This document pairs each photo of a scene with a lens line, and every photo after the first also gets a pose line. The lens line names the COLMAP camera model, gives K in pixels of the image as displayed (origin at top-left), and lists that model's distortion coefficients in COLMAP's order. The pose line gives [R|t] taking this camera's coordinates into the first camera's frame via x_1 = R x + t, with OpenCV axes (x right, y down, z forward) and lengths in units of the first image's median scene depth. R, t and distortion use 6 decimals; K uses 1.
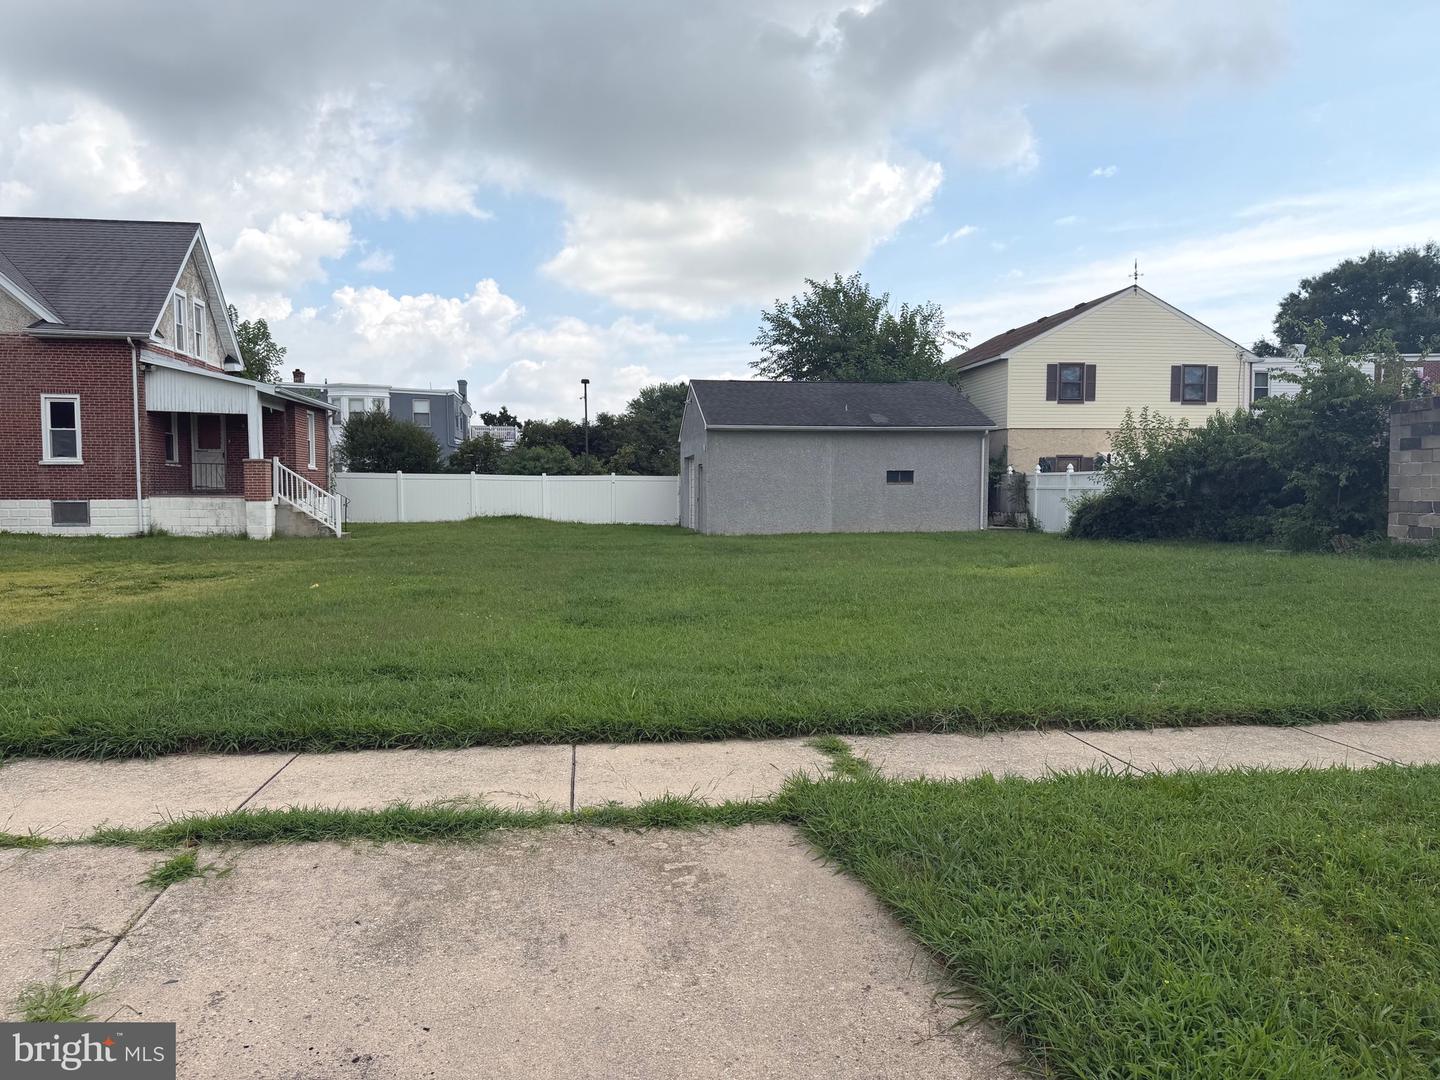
lens RADIAL K [[1015.8, 0, 715.8], [0, 1015.8, 551.2], [0, 0, 1]] dist [0.056049, -0.068136]
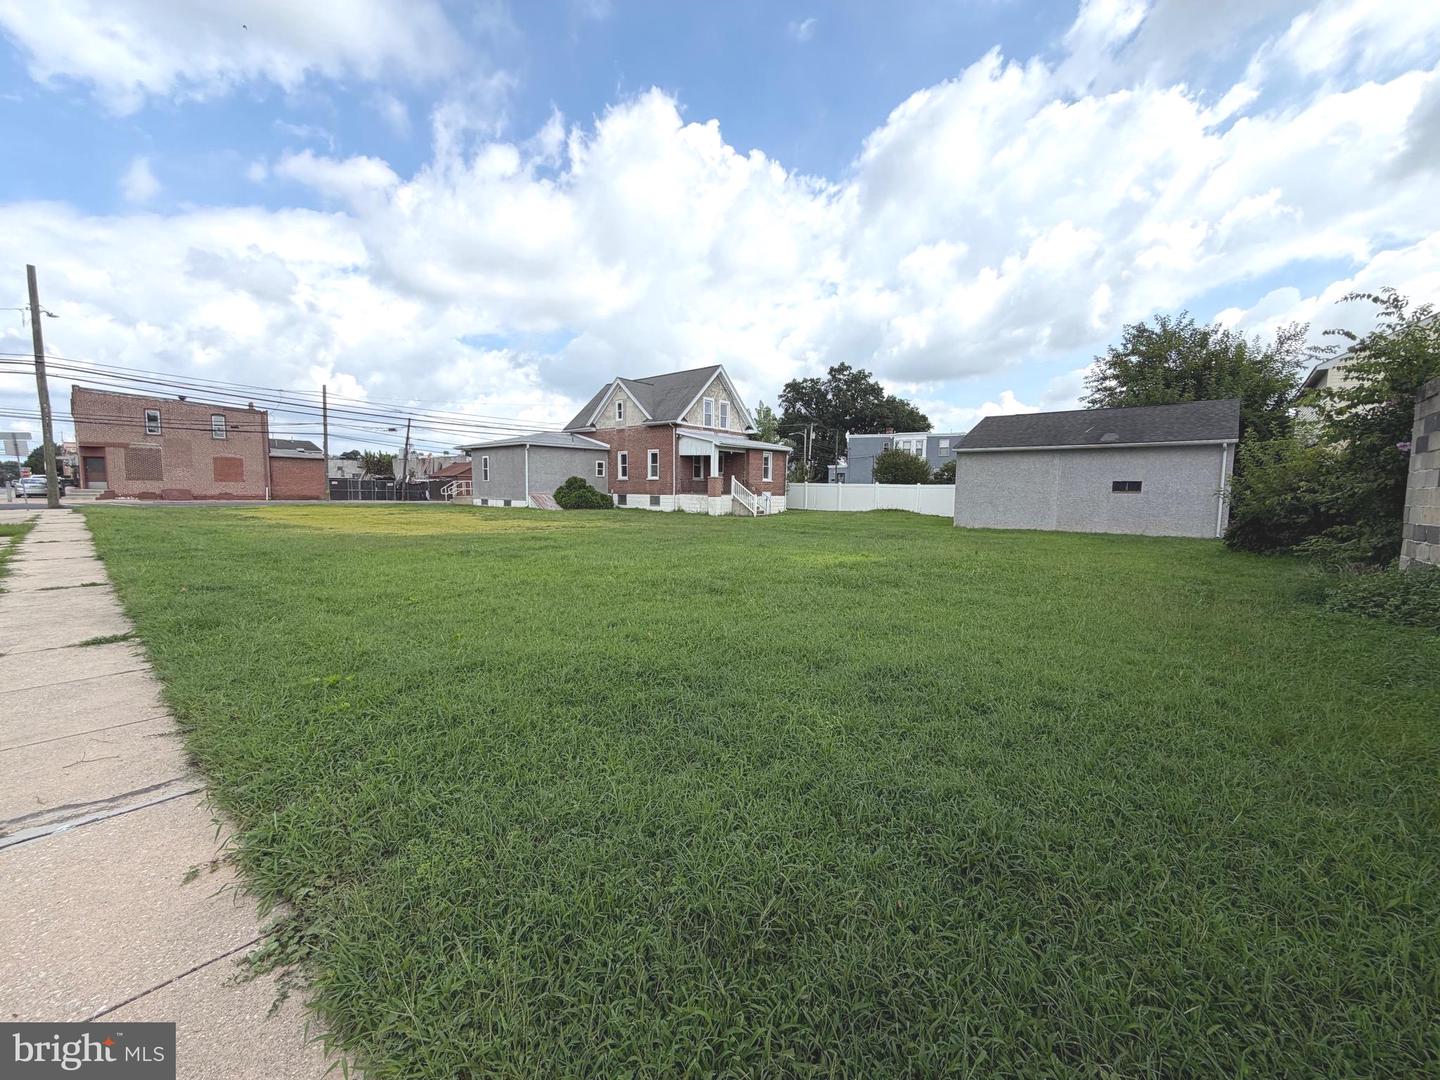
lens RADIAL K [[578.9, 0, 720.0], [0, 578.9, 540.0], [0, 0, 1]] dist [-0.000449, -0.000070]
pose [[0.656724, 0.073625, -0.750528, 0.438638], [-0.059044, 0.997188, 0.046157, -0.016404], [0.751816, 0.014002, 0.659224, 0.233011]]
